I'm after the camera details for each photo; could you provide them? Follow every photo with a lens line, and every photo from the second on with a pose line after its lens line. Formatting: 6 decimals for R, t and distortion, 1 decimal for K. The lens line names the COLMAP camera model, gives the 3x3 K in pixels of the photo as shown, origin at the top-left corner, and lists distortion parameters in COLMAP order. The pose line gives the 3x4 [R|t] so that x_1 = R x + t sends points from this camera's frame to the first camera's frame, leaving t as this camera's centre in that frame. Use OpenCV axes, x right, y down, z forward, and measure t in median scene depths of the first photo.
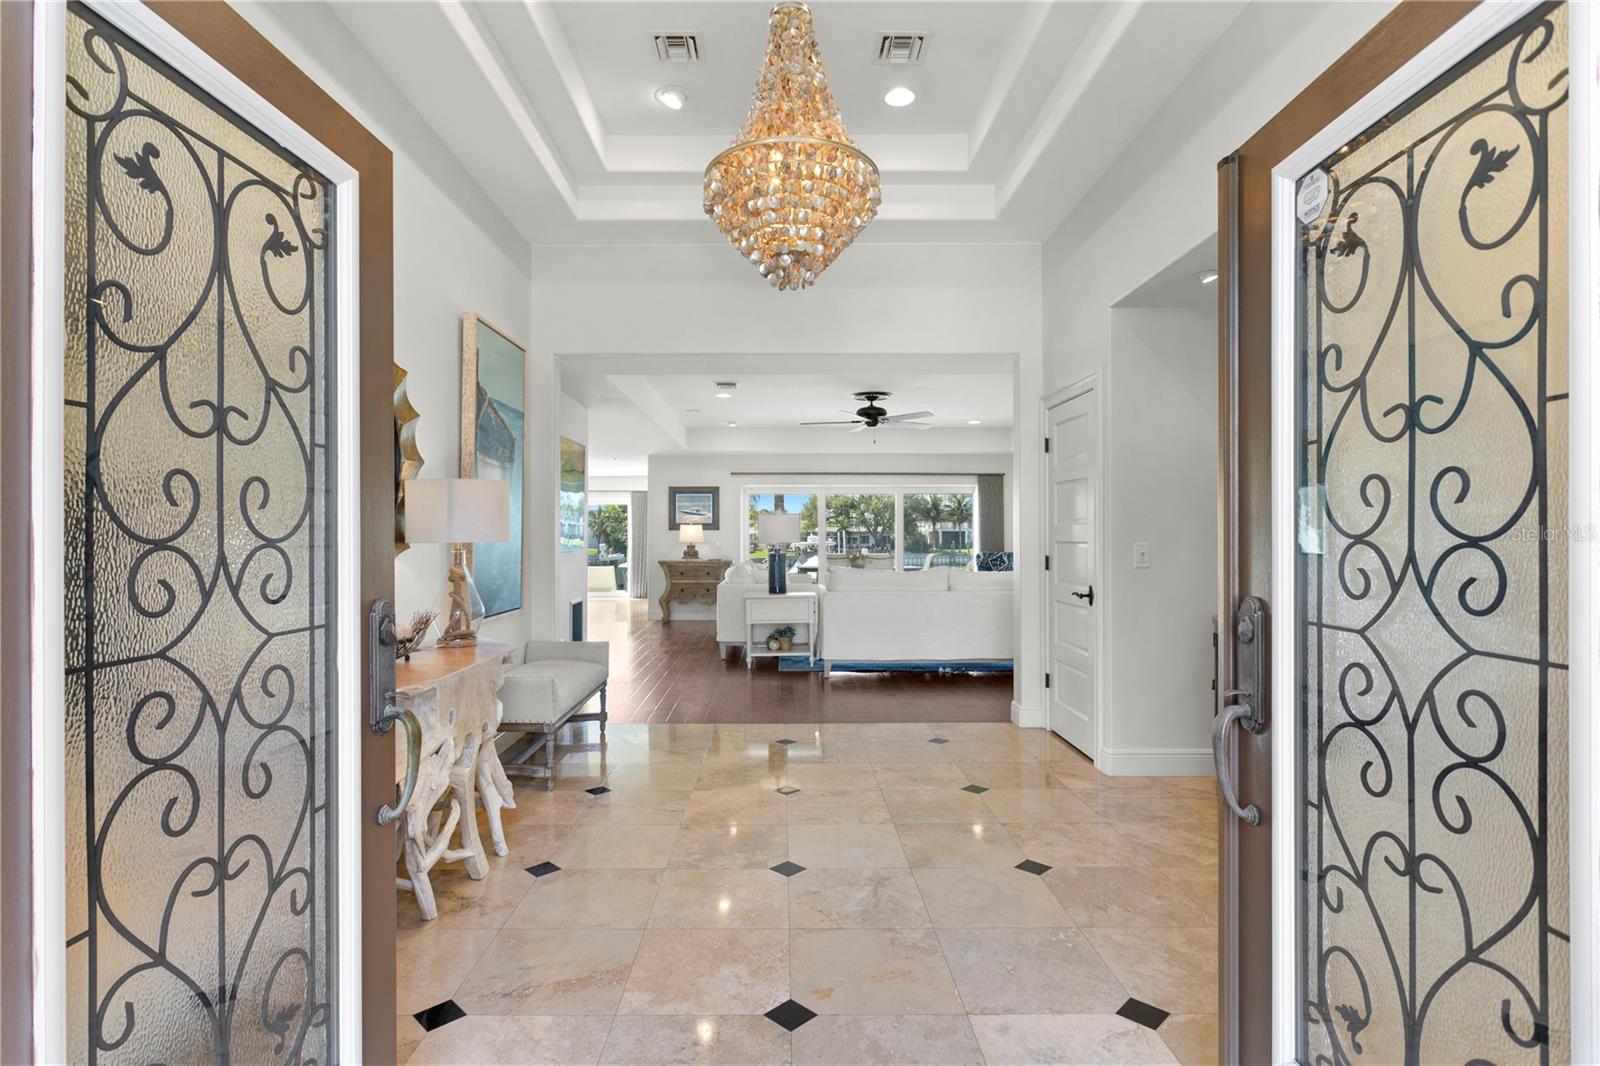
lens RADIAL K [[813.9, 0, 798.2], [0, 813.9, 532.7], [0, 0, 1]] dist [-0.010178, 0.002125]
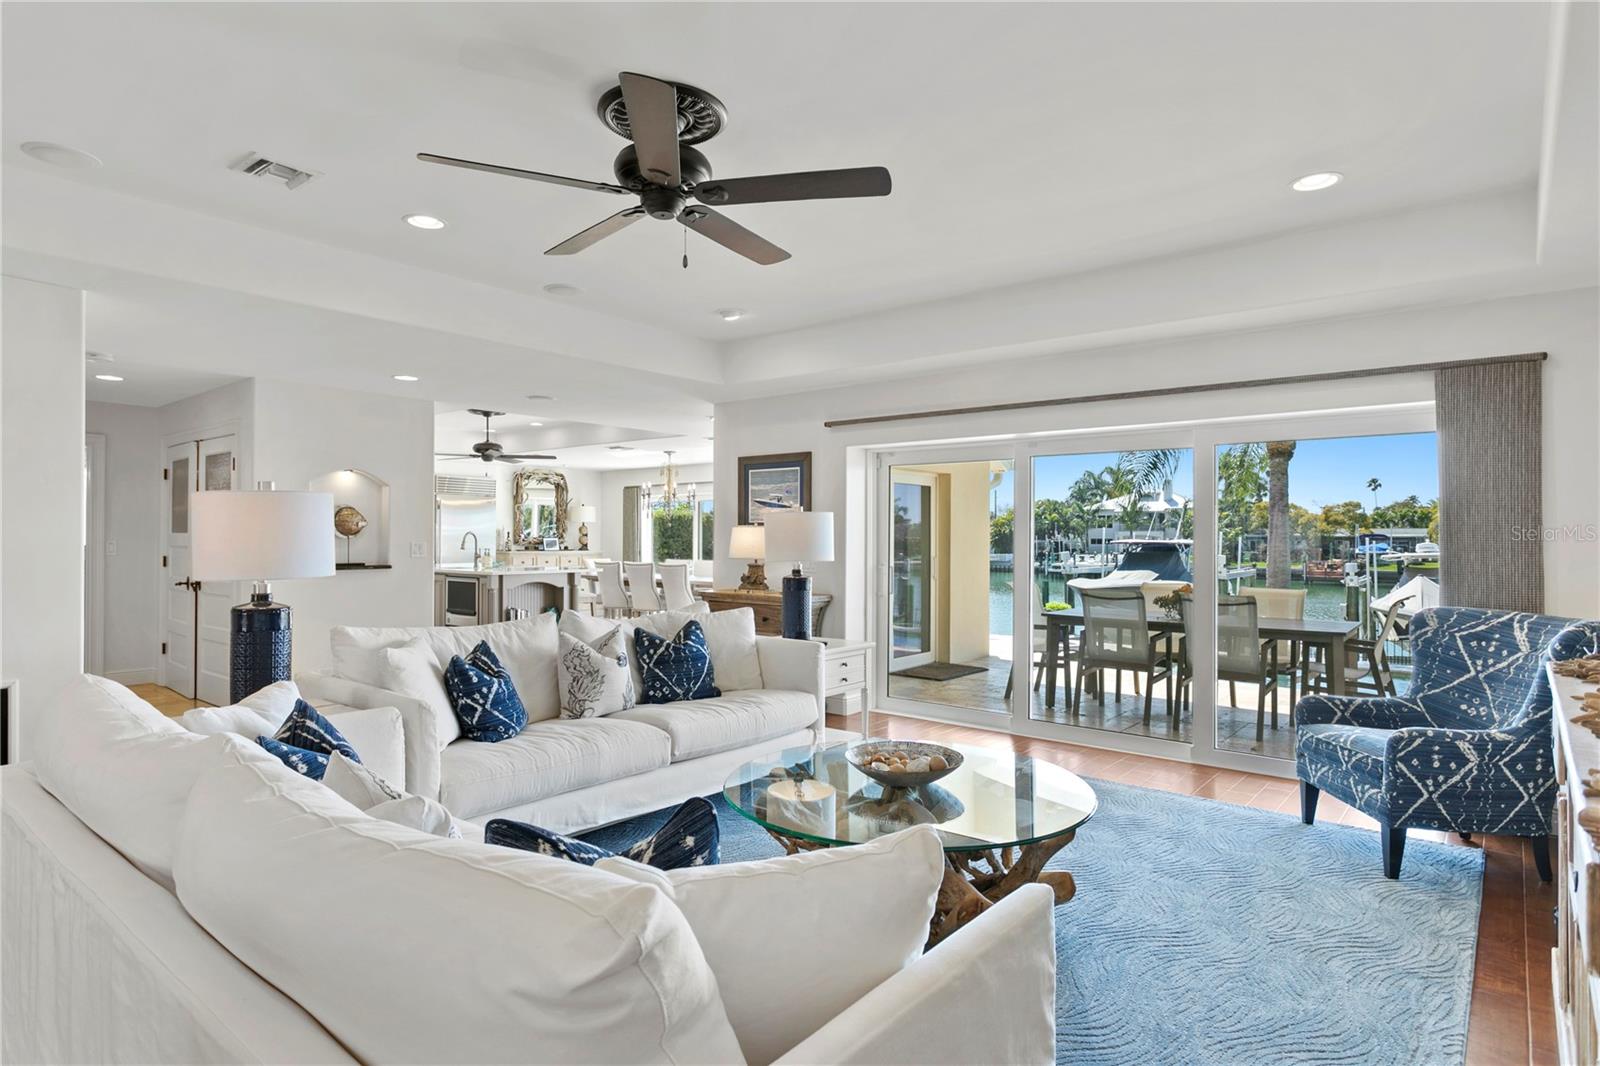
lens RADIAL K [[895.4, 0, 752.8], [0, 895.4, 530.1], [0, 0, 1]] dist [-0.001321, 0.002084]
pose [[0.752515, -0.000349, -0.658576, 0.344787], [-0.003352, 0.999985, -0.004360, -0.005706], [0.658567, 0.005489, 0.752502, 0.757758]]
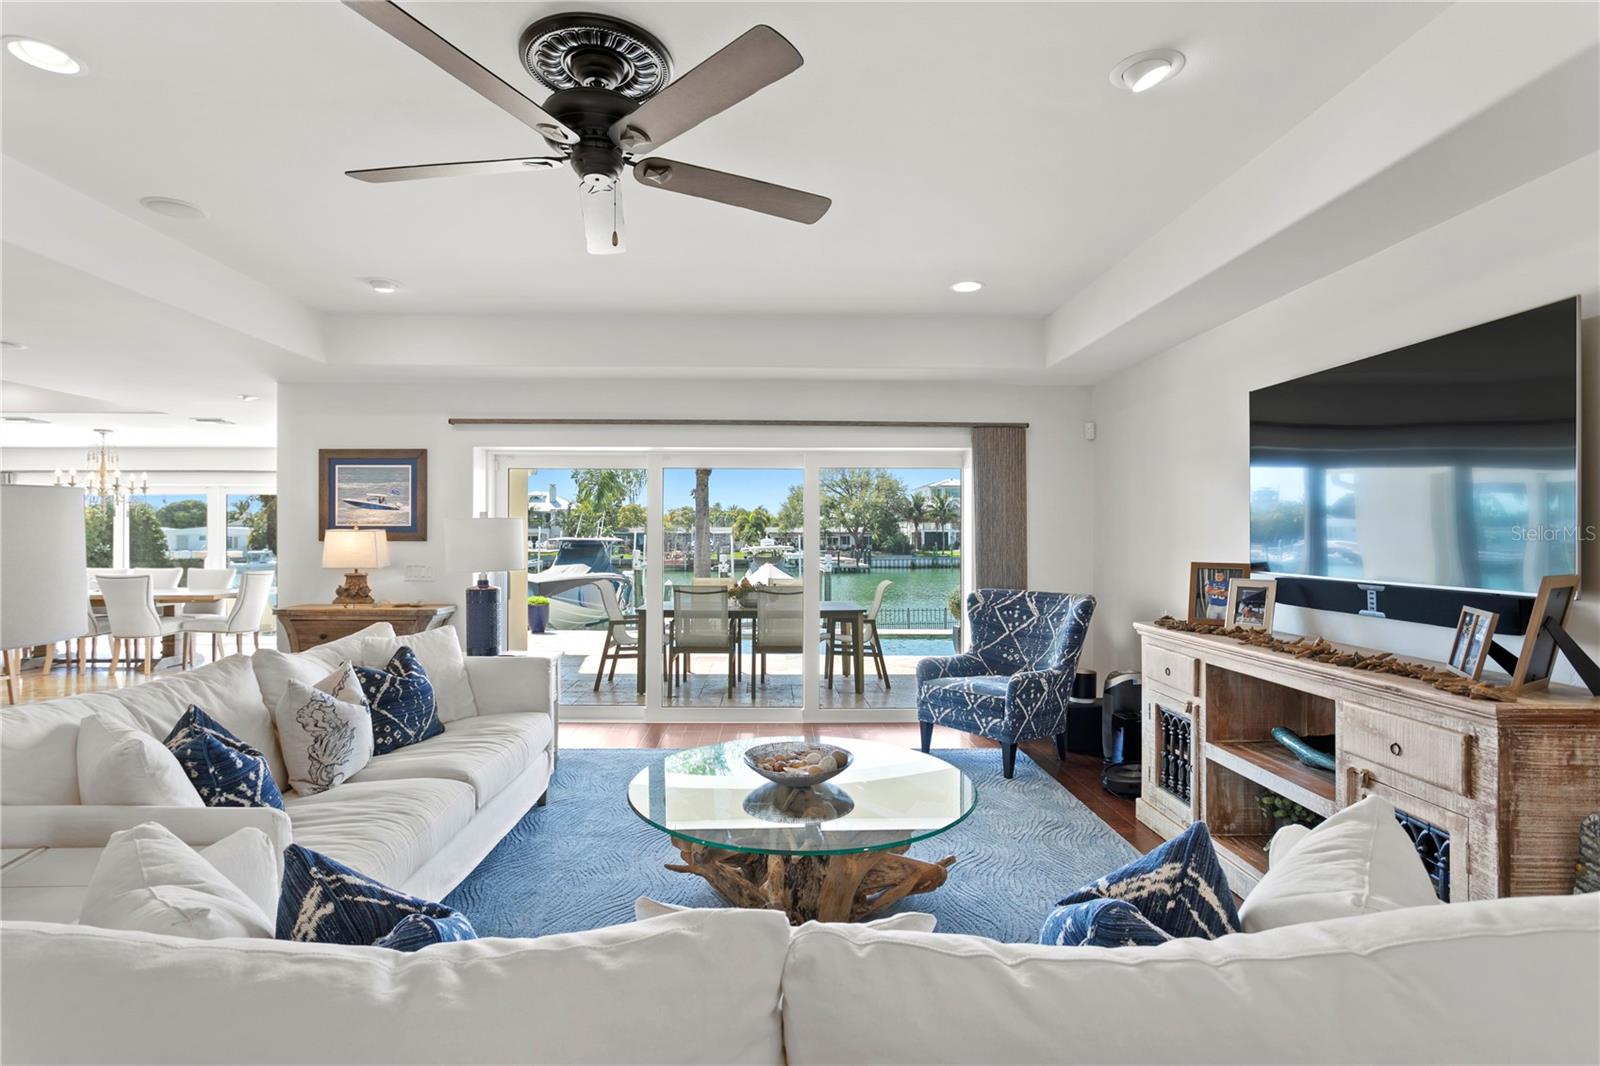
lens RADIAL K [[813.9, 0, 801.1], [0, 813.9, 532.2], [0, 0, 1]] dist [-0.010178, 0.002125]
pose [[0.999737, 0.002934, 0.022729, 0.151237], [-0.002919, 0.999995, -0.000697, -0.011785], [-0.022731, 0.000631, 0.999741, 0.723945]]
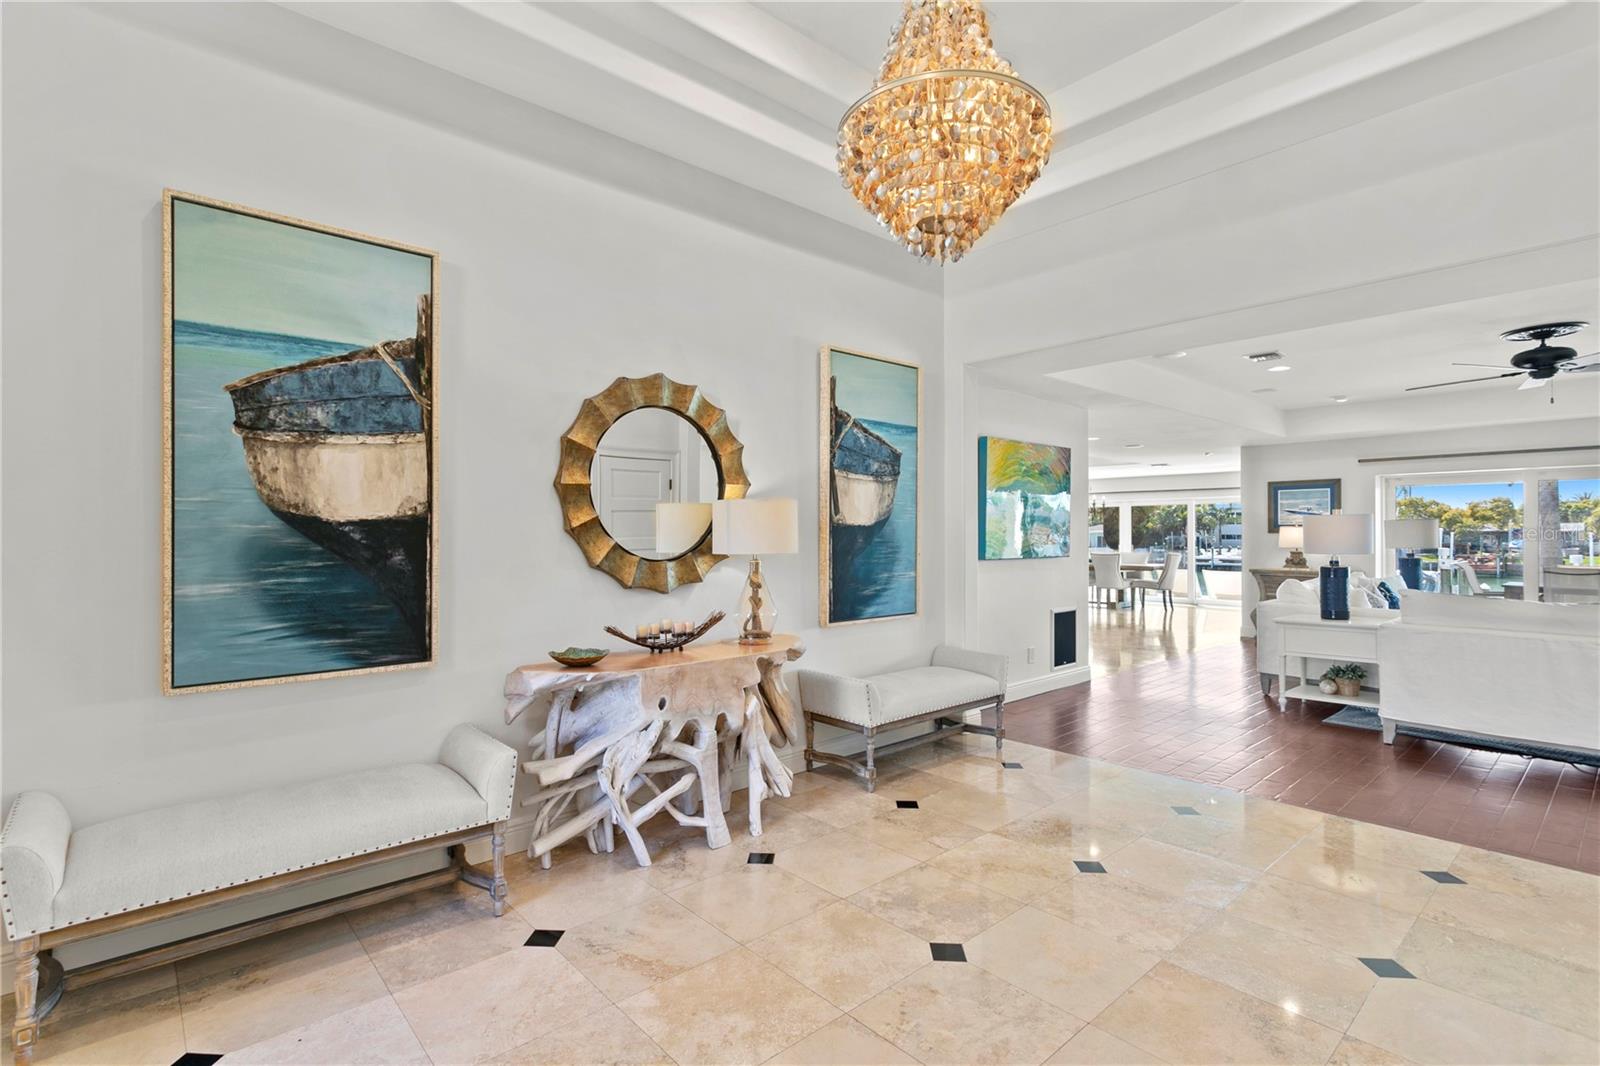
lens RADIAL K [[768.9, 0, 769.9], [0, 768.9, 530.0], [0, 0, 1]] dist [0.004367, 0.001123]
pose [[0.644826, -0.002640, -0.764325, 0.164591], [0.001524, 0.999996, -0.002168, -0.007192], [0.764328, 0.000233, 0.644828, 0.119286]]
